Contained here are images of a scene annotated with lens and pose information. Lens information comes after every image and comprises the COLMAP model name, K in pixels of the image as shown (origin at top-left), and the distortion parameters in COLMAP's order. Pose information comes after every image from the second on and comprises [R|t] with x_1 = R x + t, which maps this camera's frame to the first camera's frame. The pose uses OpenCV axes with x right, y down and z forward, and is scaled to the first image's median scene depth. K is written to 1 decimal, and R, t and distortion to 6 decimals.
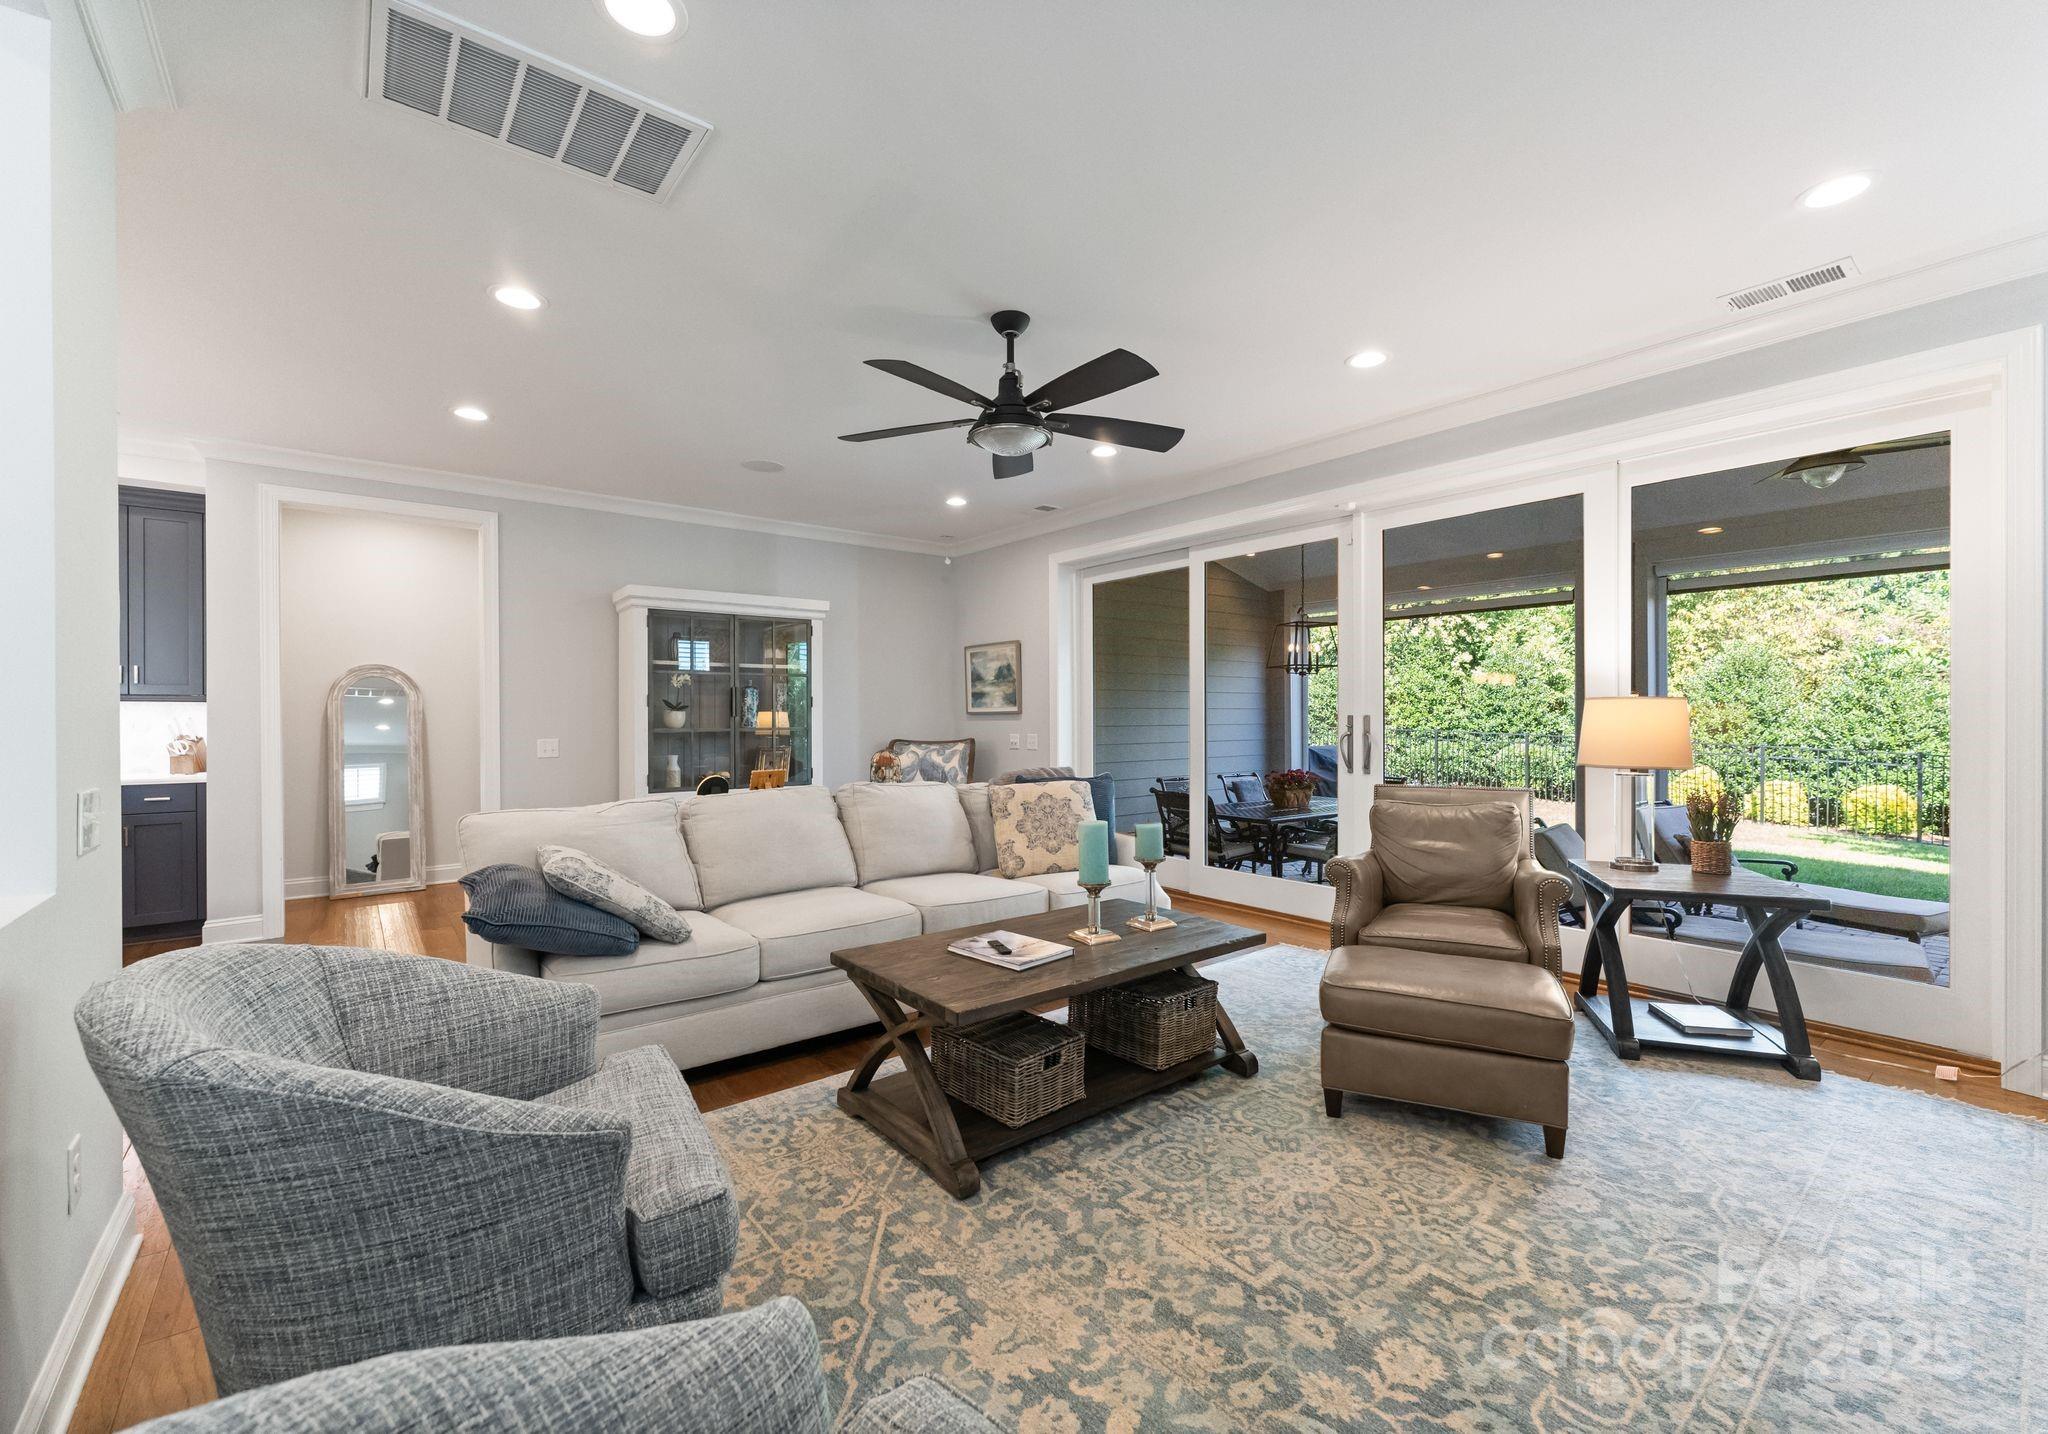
lens RADIAL K [[860.6, 0, 1013.9], [0, 860.6, 714.7], [0, 0, 1]] dist [0.000123, -0.000606]
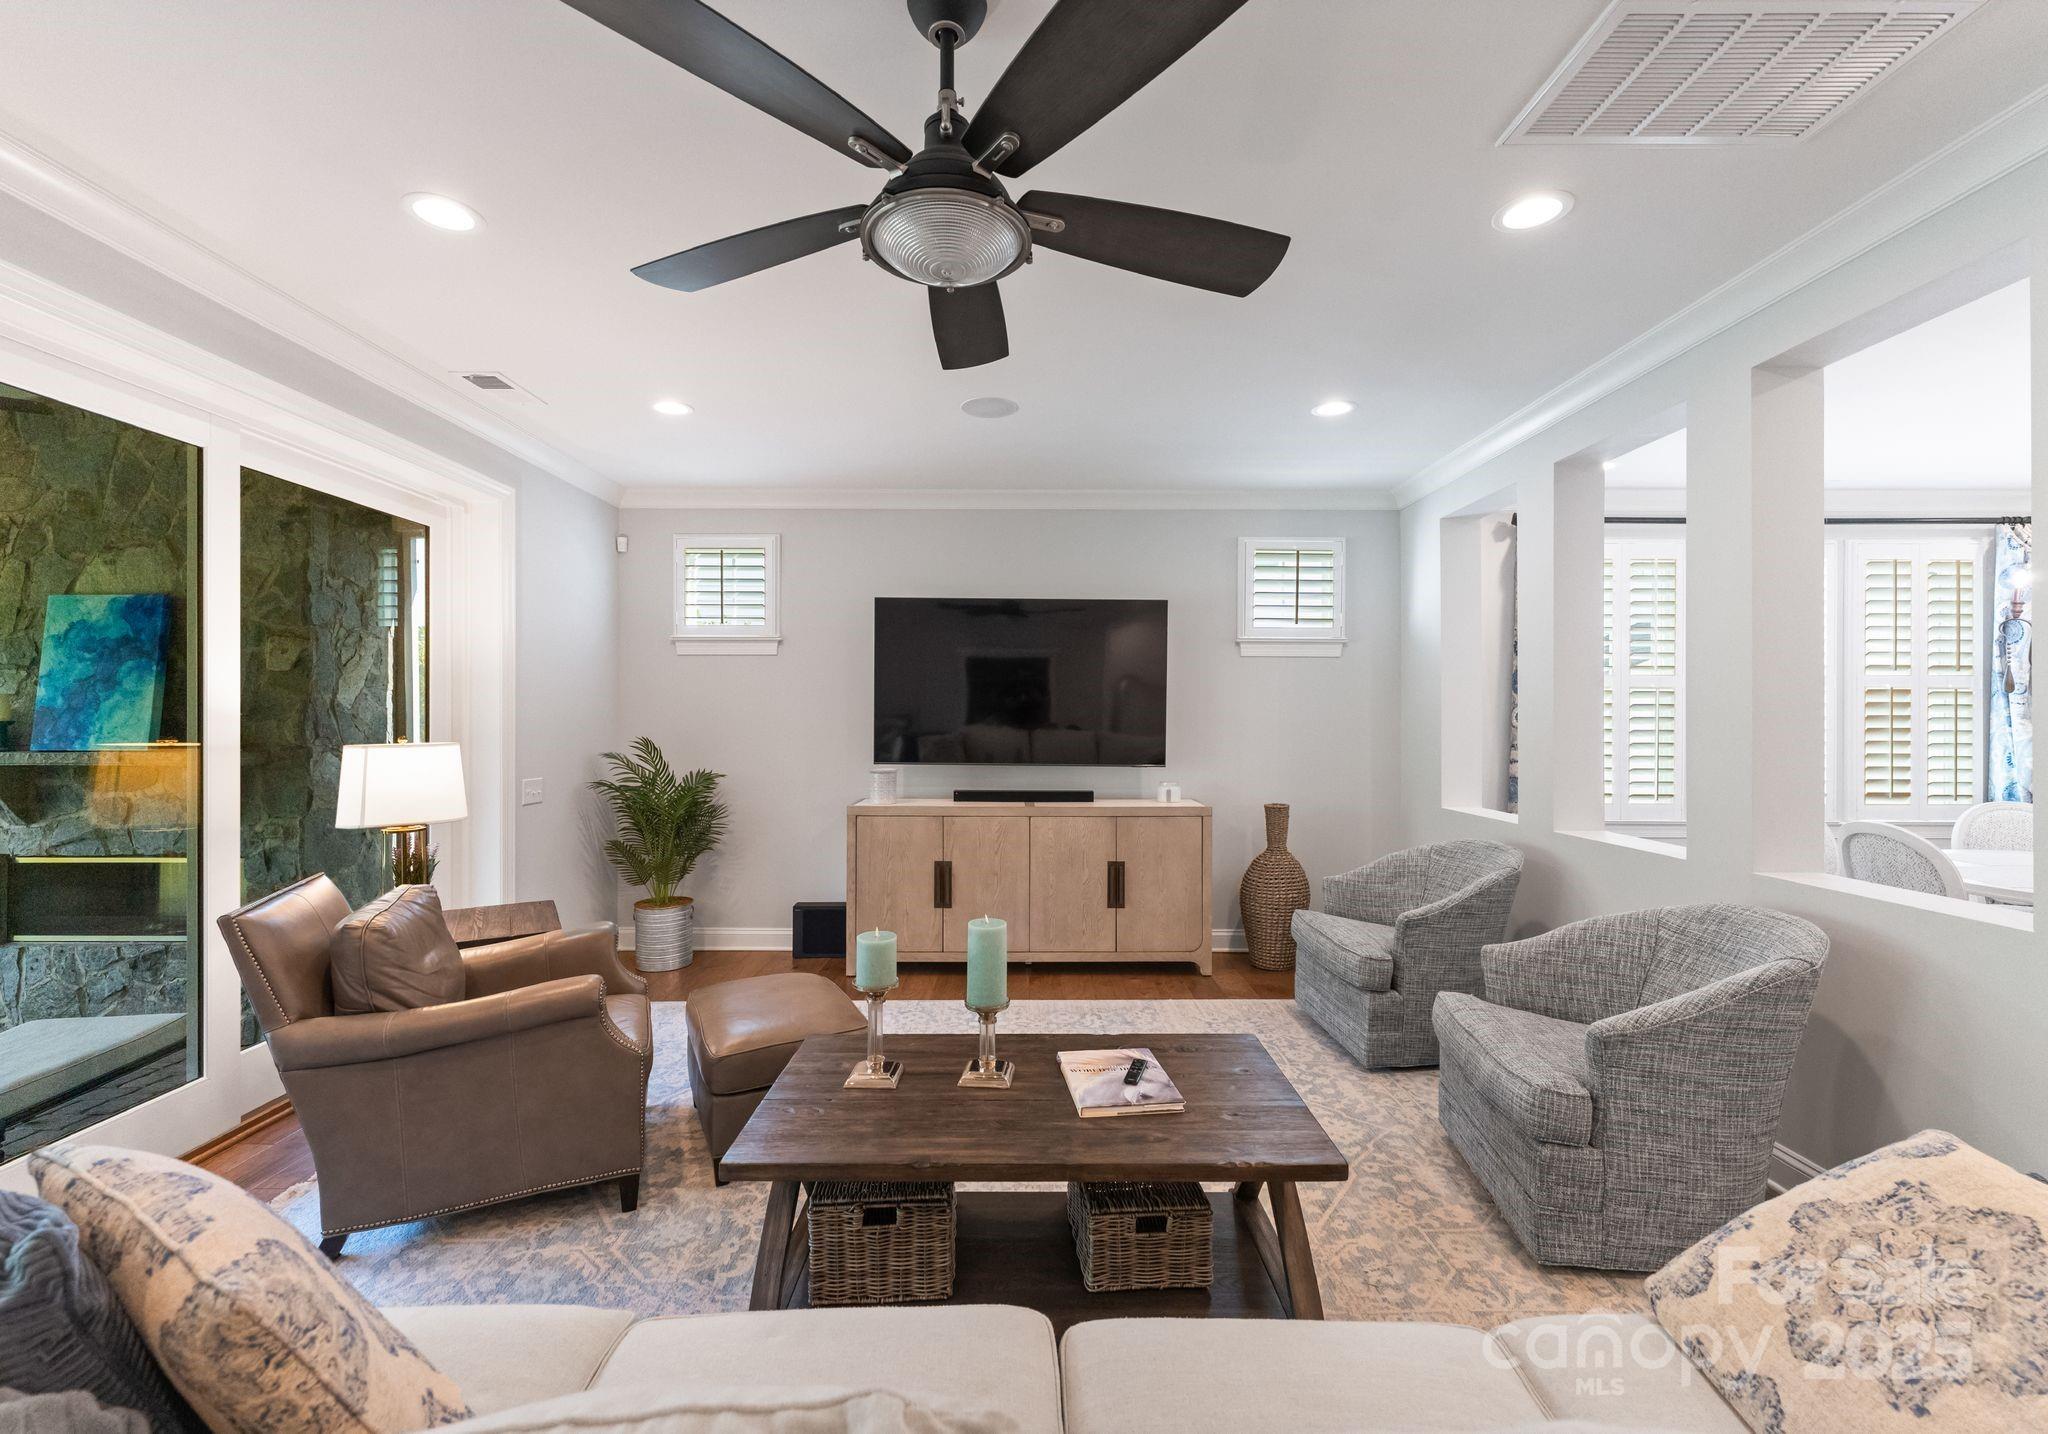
lens RADIAL K [[860.6, 0, 994.9], [0, 860.6, 717.9], [0, 0, 1]] dist [0.000123, -0.000606]
pose [[-0.784910, 0.001876, 0.619607, -0.254394], [0.000438, 0.999997, -0.002474, -0.034691], [-0.619609, -0.001671, -0.784909, 1.060341]]
